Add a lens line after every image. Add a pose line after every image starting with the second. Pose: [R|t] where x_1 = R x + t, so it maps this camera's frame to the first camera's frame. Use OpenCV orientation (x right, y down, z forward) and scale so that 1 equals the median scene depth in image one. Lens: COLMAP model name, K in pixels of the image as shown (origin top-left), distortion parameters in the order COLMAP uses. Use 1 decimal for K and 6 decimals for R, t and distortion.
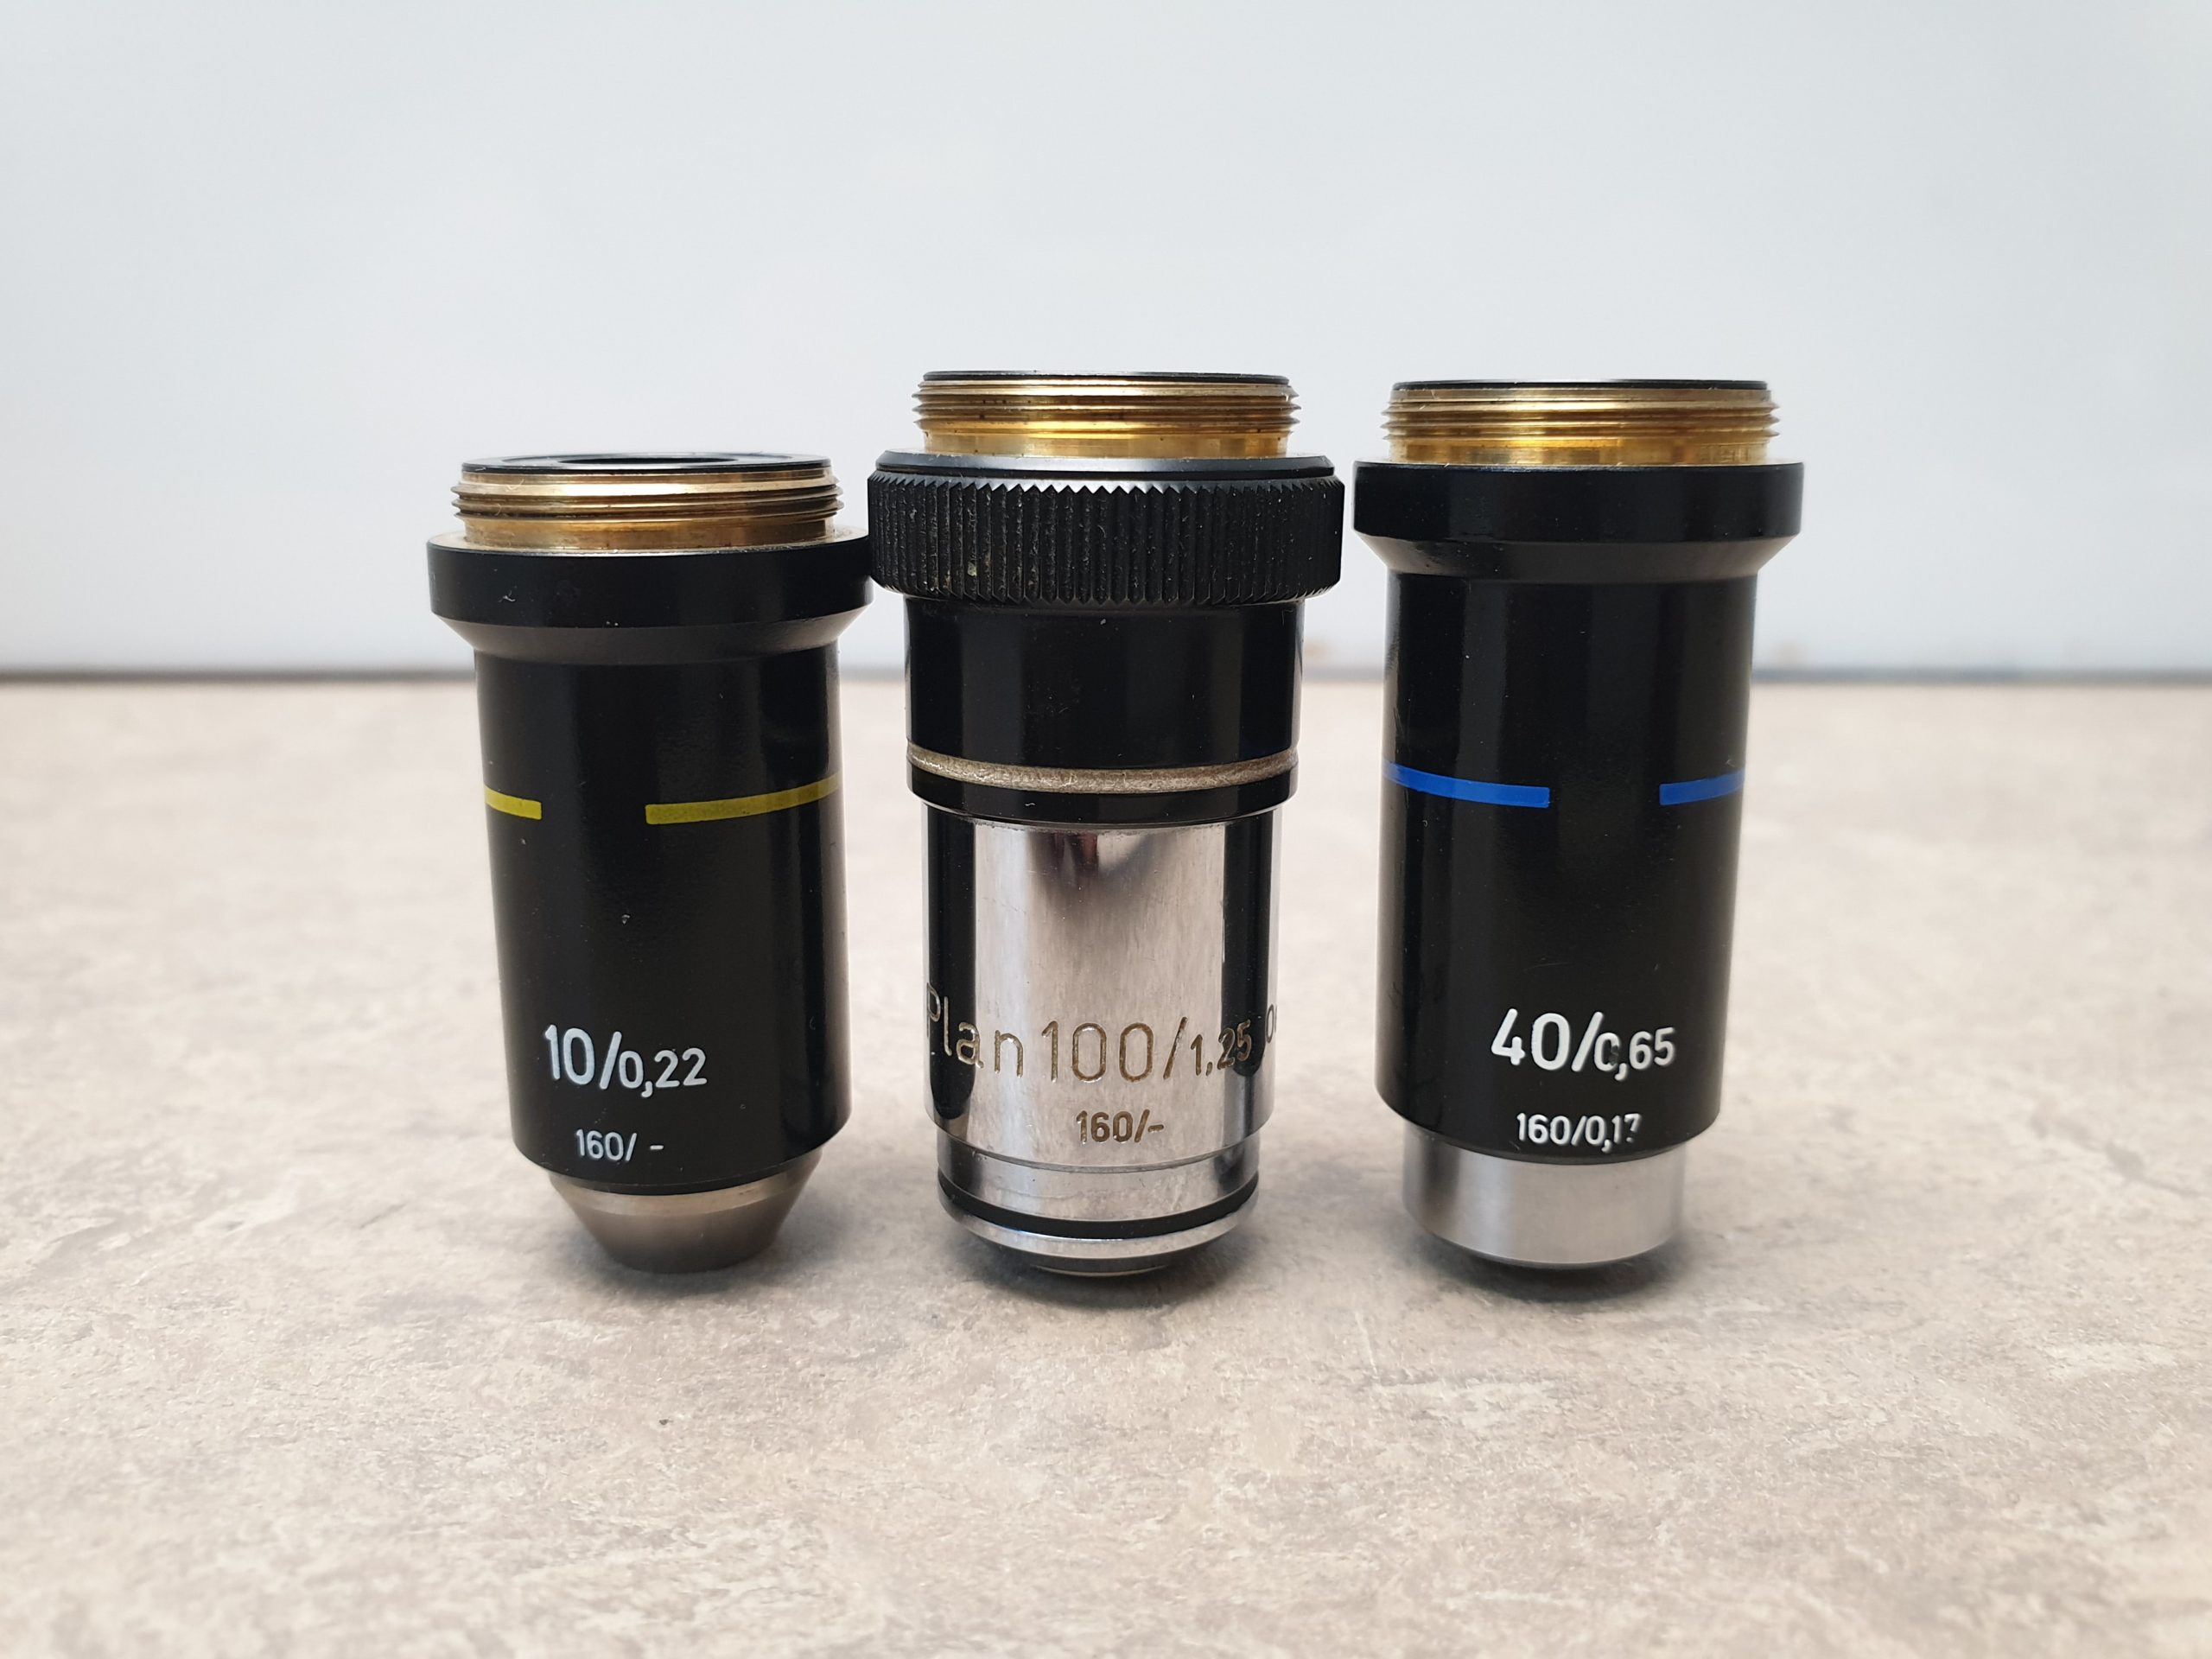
lens RADIAL K [[1874.4, 0, 1106.0], [0, 1874.4, 829.5], [0, 0, 1]] dist [-0.130713, 0.161181]
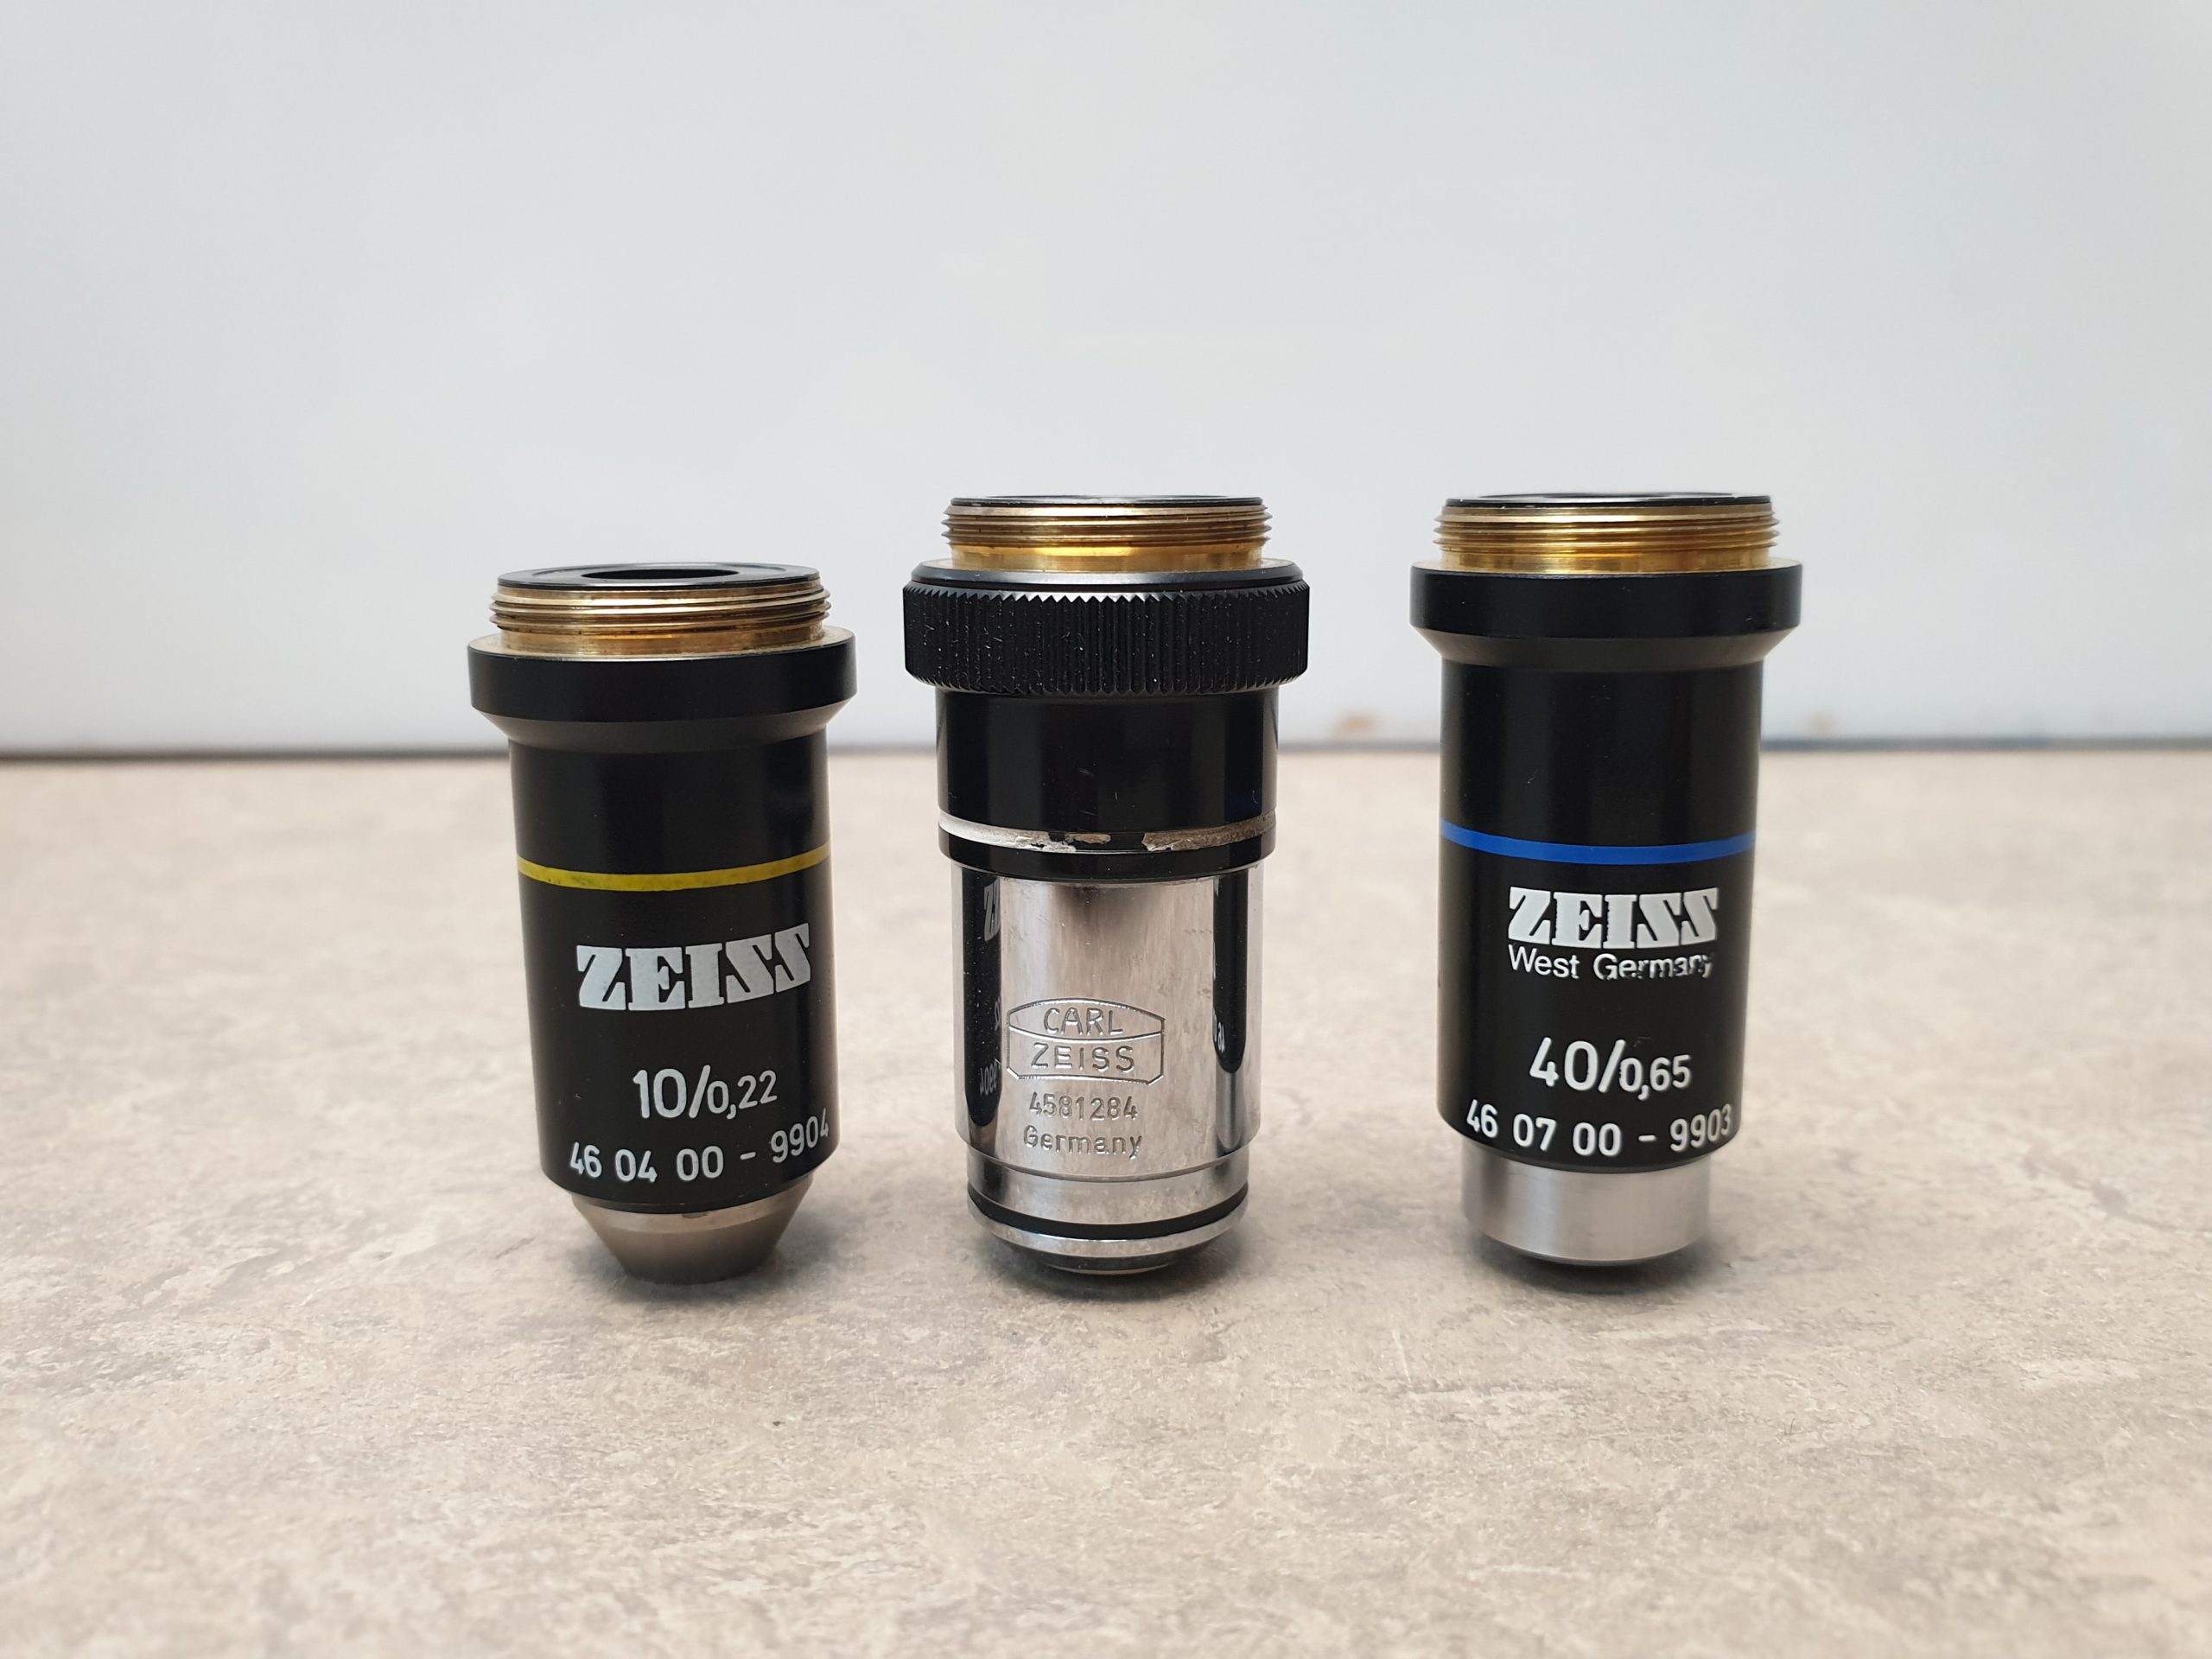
lens RADIAL K [[1859.7, 0, 1116.1], [0, 1859.7, 828.8], [0, 0, 1]] dist [-0.126929, 0.171967]
pose [[0.999635, -0.005636, -0.026415, -0.000295], [0.004658, 0.999307, -0.036933, -0.000185], [0.026605, 0.036796, 0.998969, -0.132841]]
